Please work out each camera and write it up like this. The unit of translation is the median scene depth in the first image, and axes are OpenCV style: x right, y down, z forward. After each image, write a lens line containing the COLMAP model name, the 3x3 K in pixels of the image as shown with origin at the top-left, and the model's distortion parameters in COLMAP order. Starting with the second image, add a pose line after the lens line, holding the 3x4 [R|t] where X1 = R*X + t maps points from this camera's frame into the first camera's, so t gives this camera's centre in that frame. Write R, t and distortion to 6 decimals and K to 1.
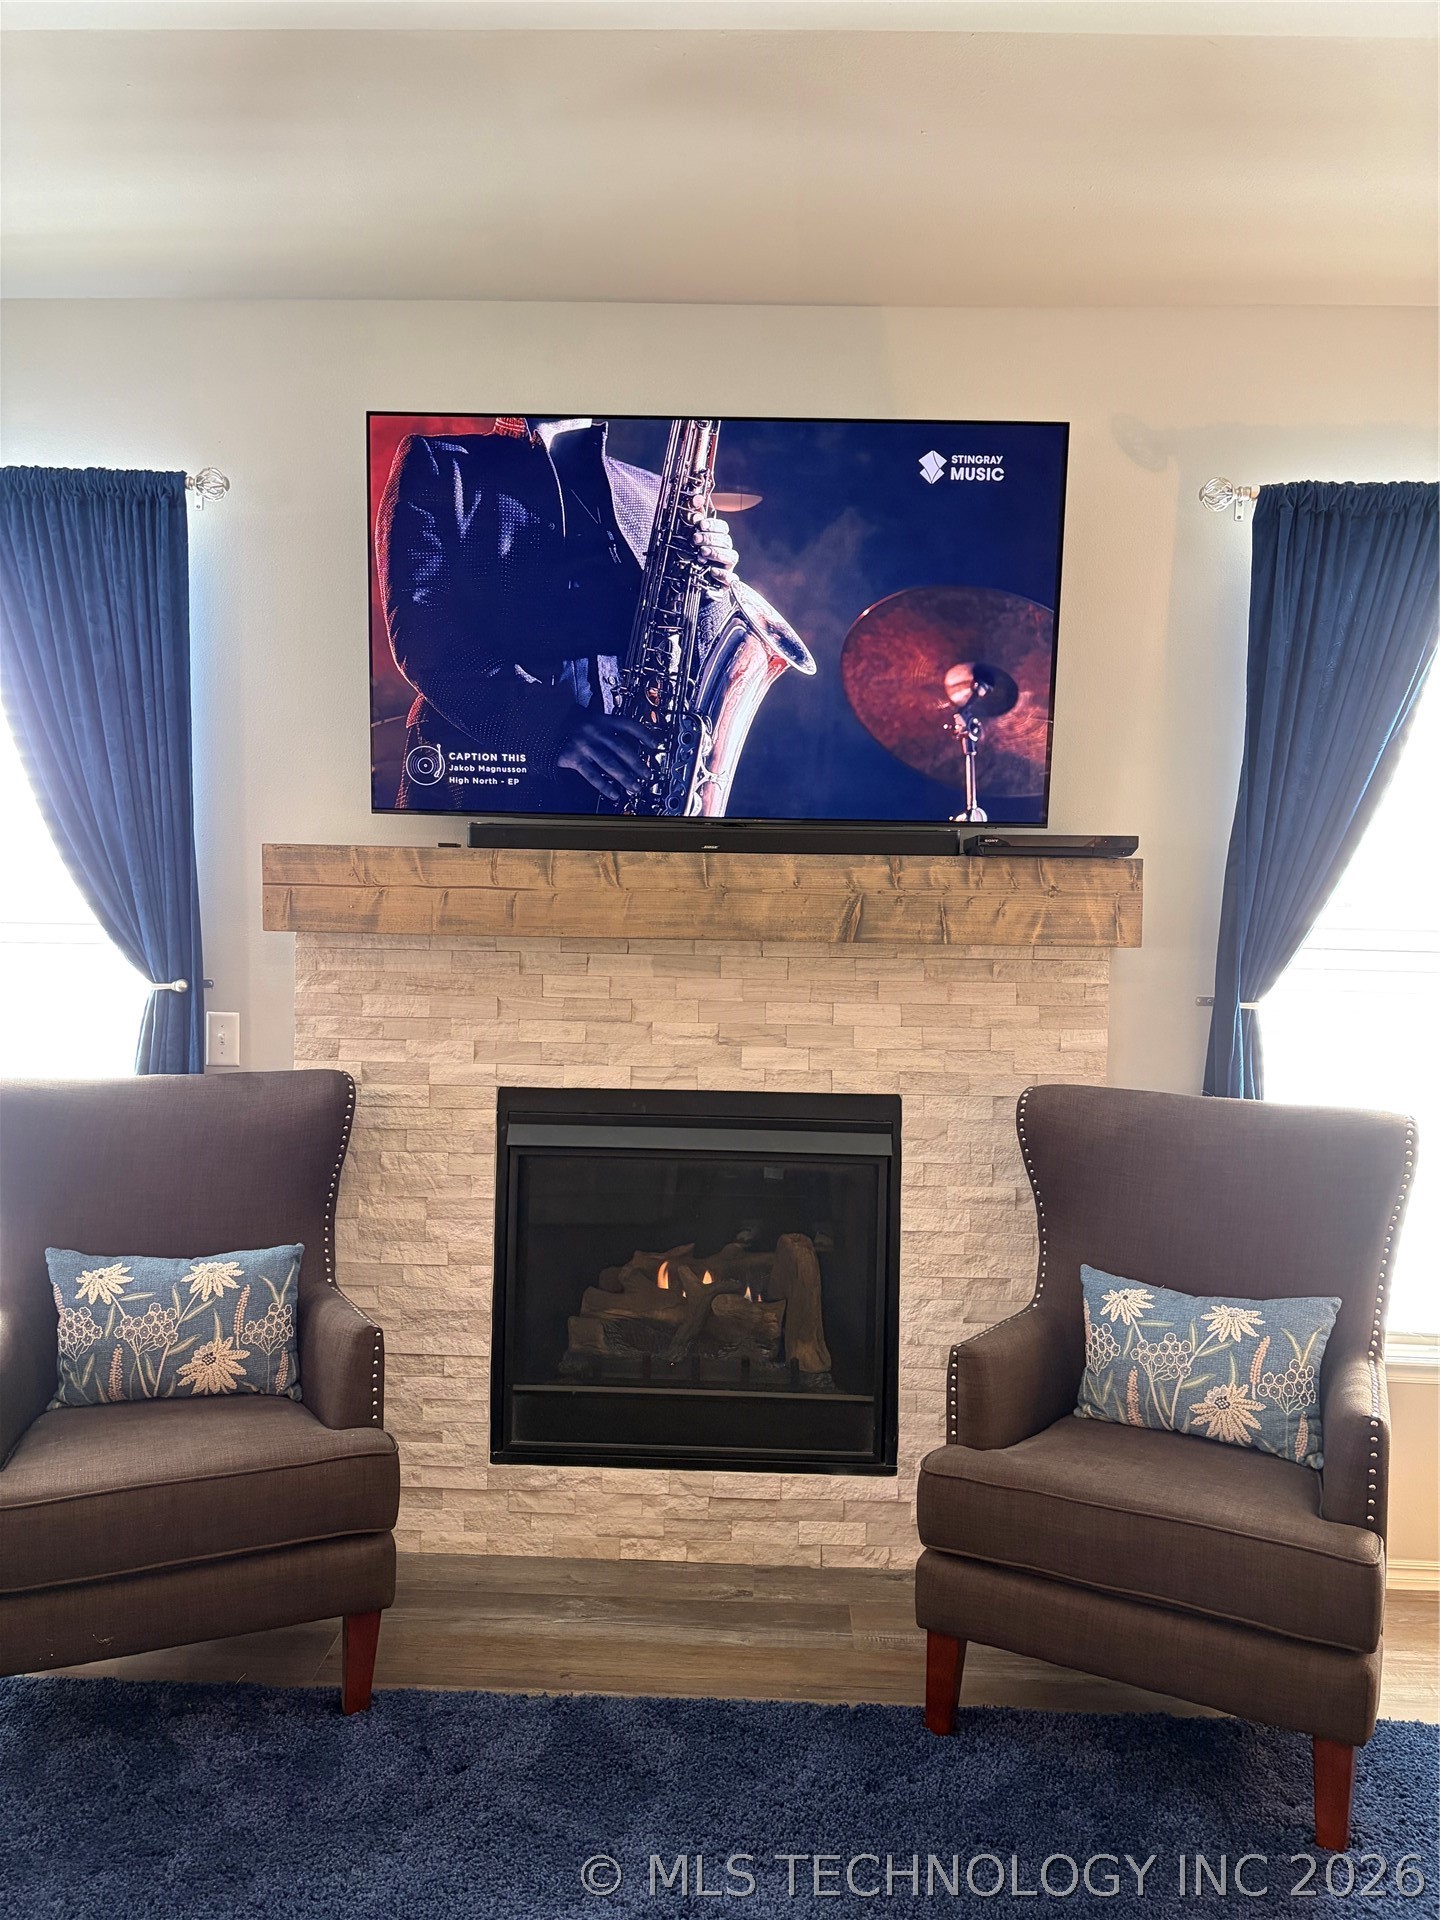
lens RADIAL K [[1450.3, 0, 704.2], [0, 1450.3, 963.3], [0, 0, 1]] dist [0.044940, -0.036102]
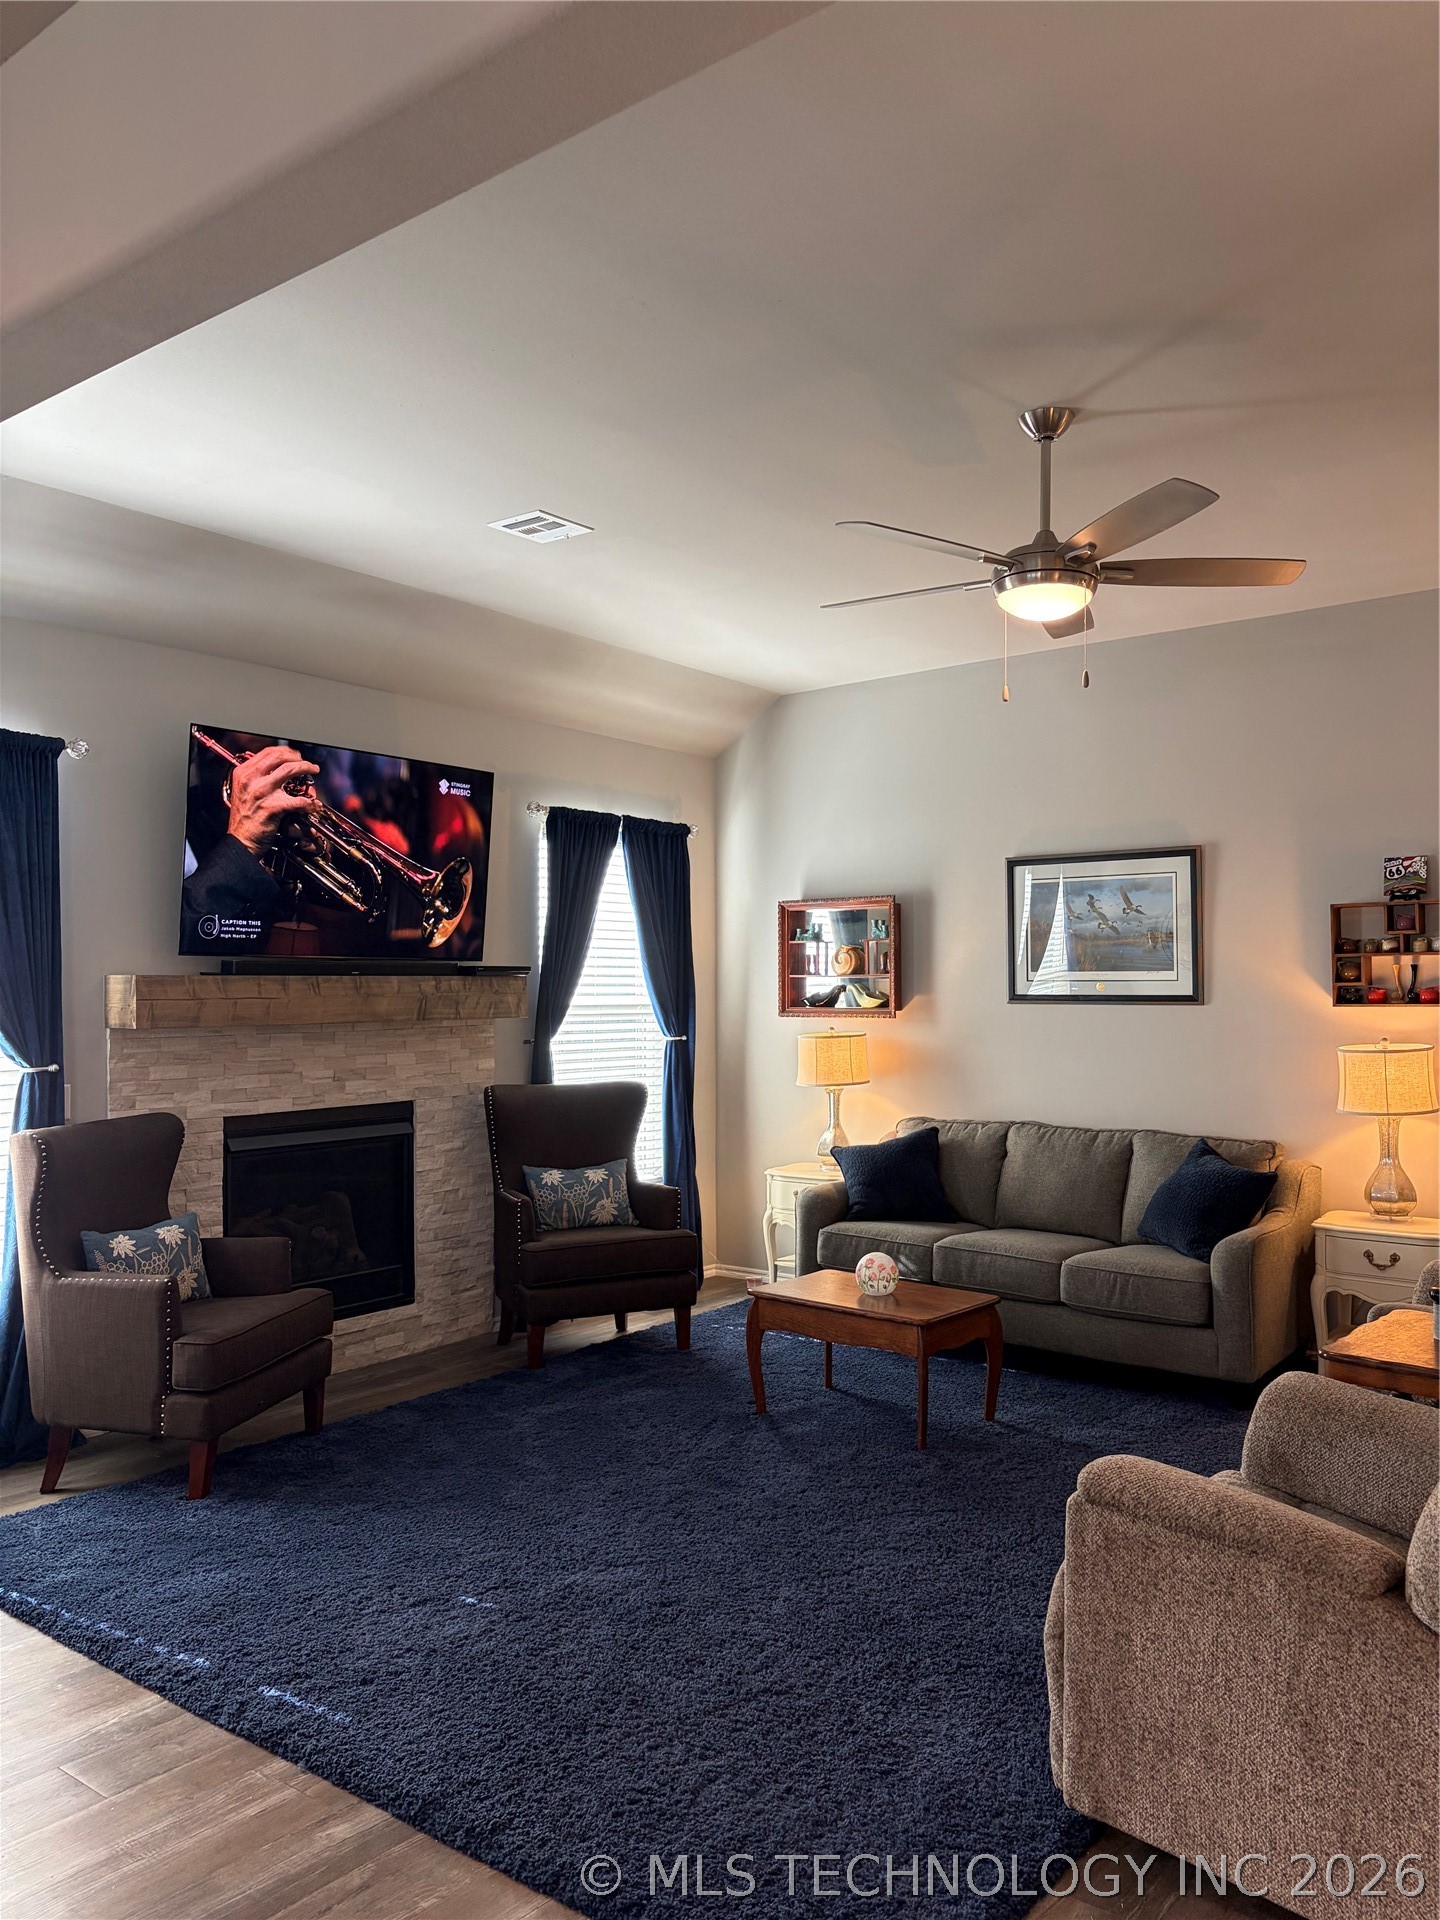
lens RADIAL K [[1450.3, 0, 726.6], [0, 1450.3, 964.6], [0, 0, 1]] dist [0.044940, -0.036102]
pose [[0.589978, -0.009839, 0.807360, -1.172902], [0.050369, 0.998427, -0.024639, -0.019551], [-0.805847, 0.055202, 0.589545, -0.470998]]
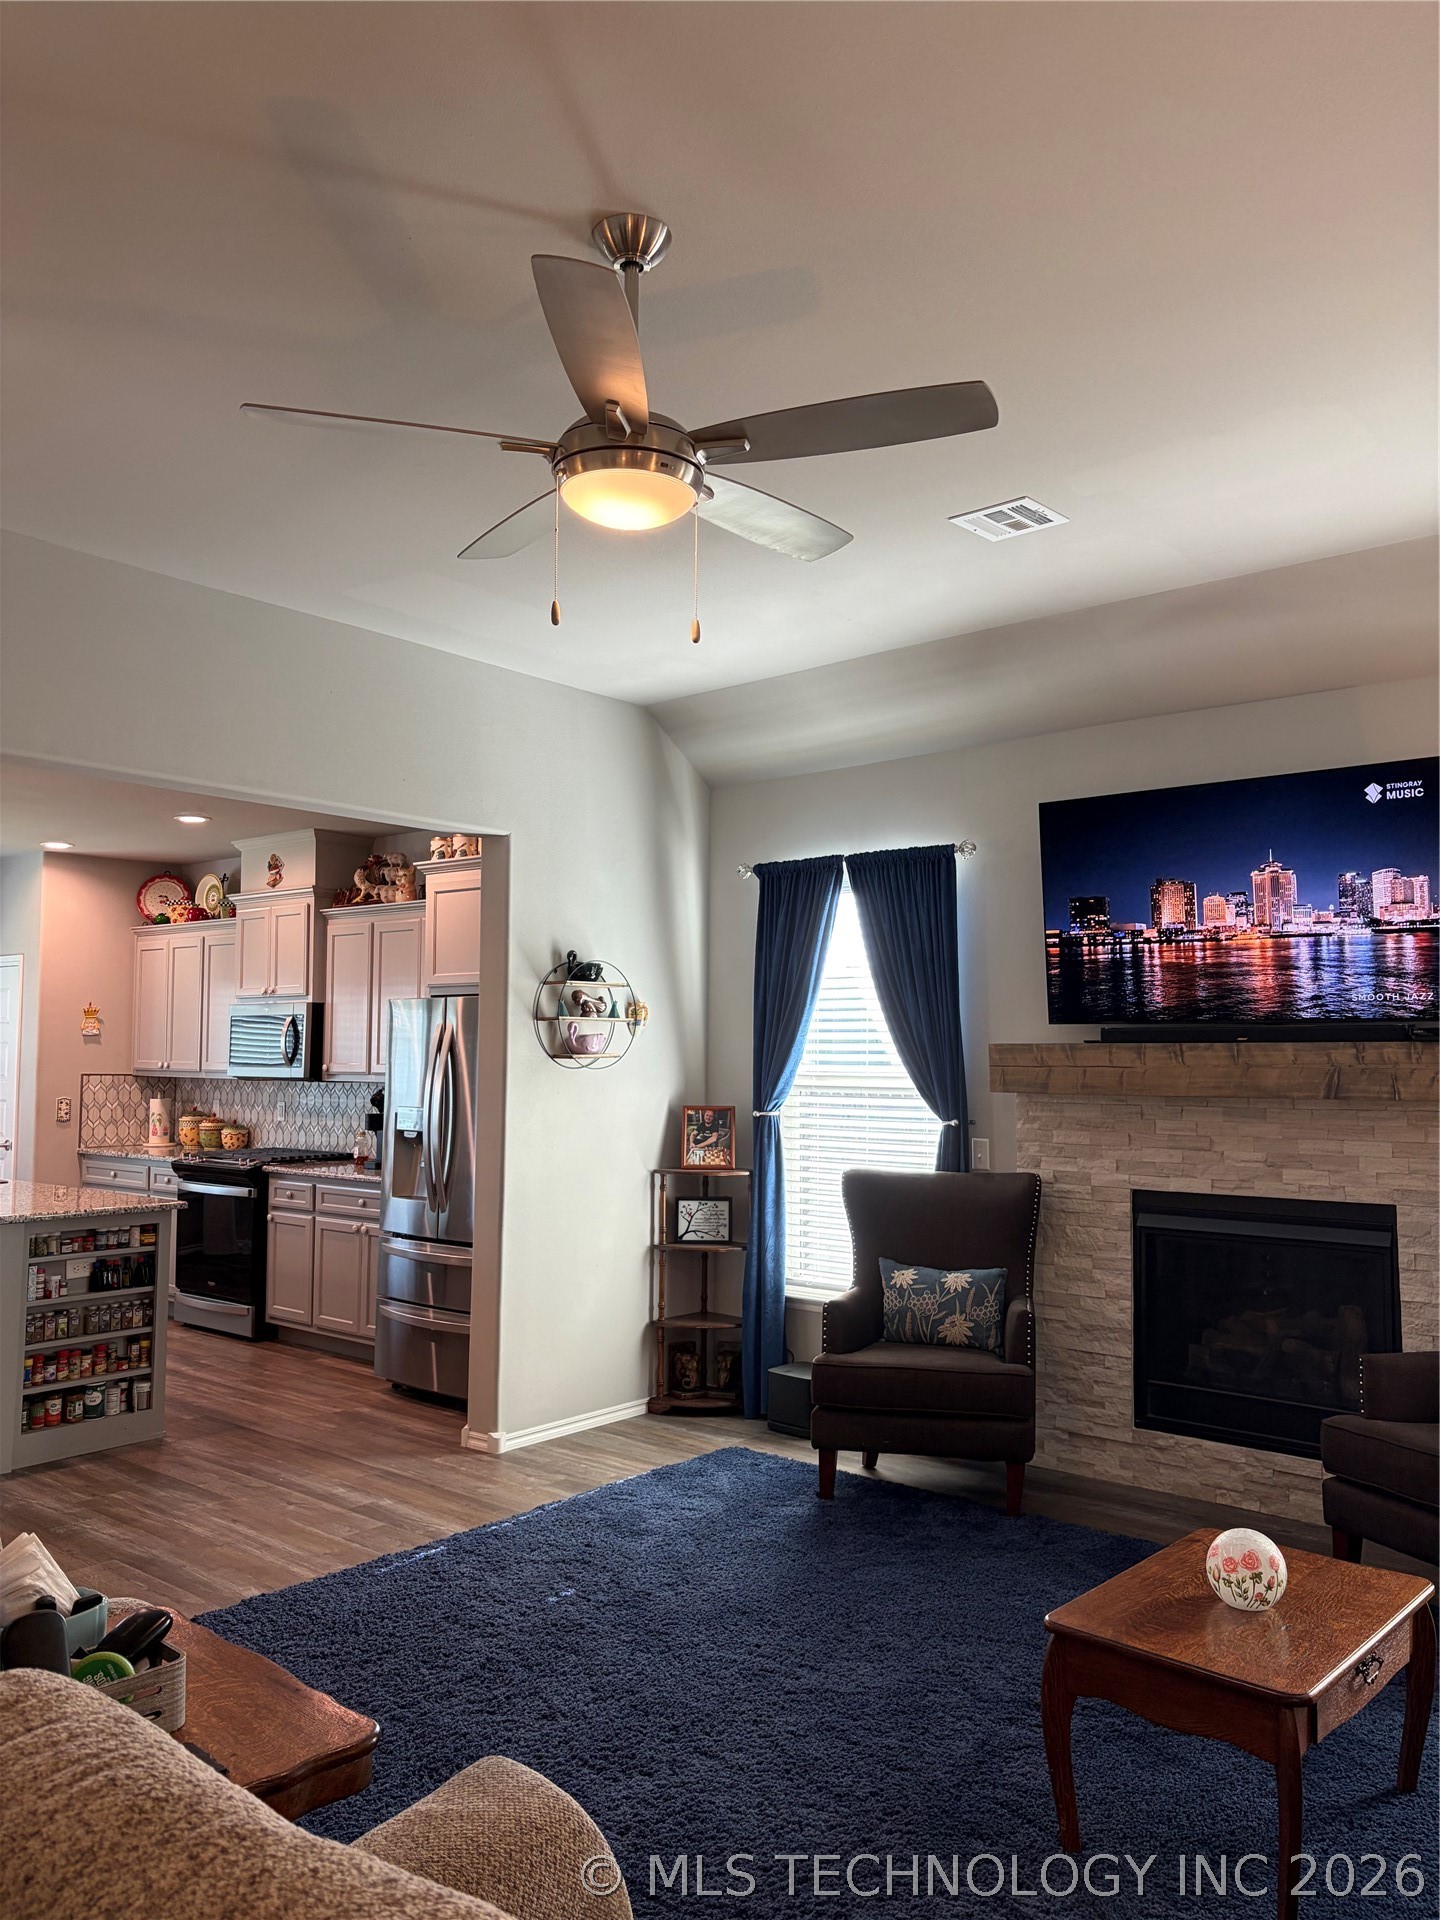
lens RADIAL K [[1450.3, 0, 724.0], [0, 1450.3, 977.1], [0, 0, 1]] dist [0.044940, -0.036102]
pose [[0.788974, -0.050891, -0.612315, 0.517535], [-0.013039, 0.994953, -0.099495, 0.017900], [0.614288, 0.086483, 0.784328, -0.588893]]
